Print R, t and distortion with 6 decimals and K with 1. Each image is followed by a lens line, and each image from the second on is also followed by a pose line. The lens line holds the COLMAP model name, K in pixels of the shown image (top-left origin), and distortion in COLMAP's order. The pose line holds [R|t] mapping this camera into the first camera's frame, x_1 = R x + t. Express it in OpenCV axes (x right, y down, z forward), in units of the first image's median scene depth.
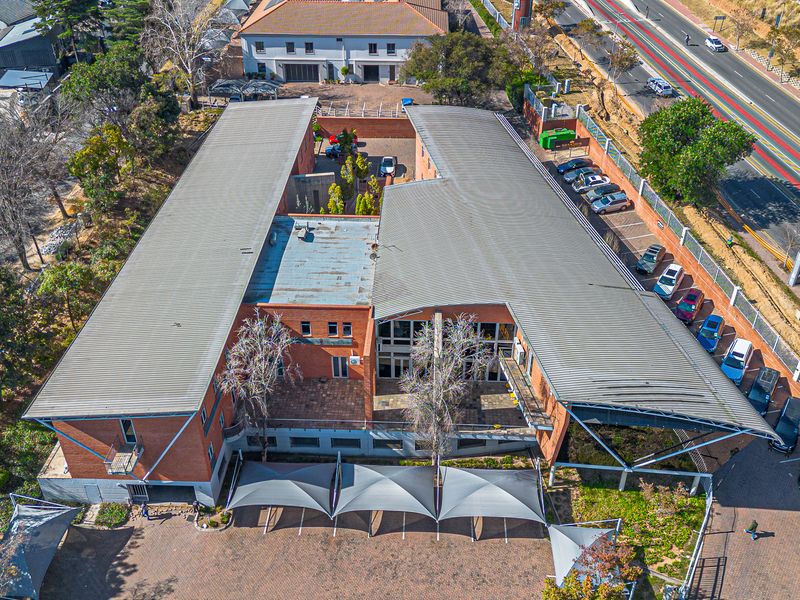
lens RADIAL K [[734.7, 0, 397.5], [0, 734.7, 312.7], [0, 0, 1]] dist [0.037598, -0.022912]
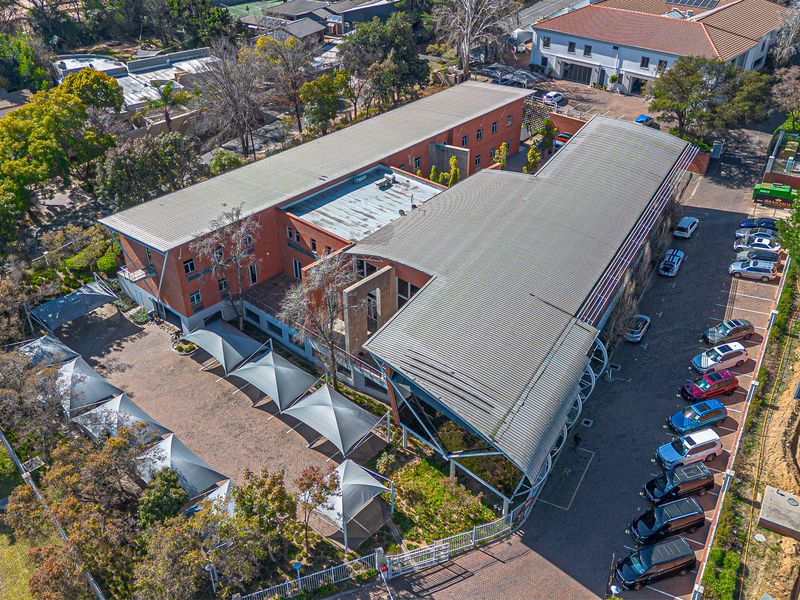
lens RADIAL K [[734.7, 0, 397.5], [0, 734.7, 312.7], [0, 0, 1]] dist [0.037598, -0.022912]
pose [[0.769270, 0.364046, -0.525065, 0.354492], [-0.369081, 0.924011, 0.099911, -0.026065], [0.521539, 0.116933, 0.845177, 0.032263]]
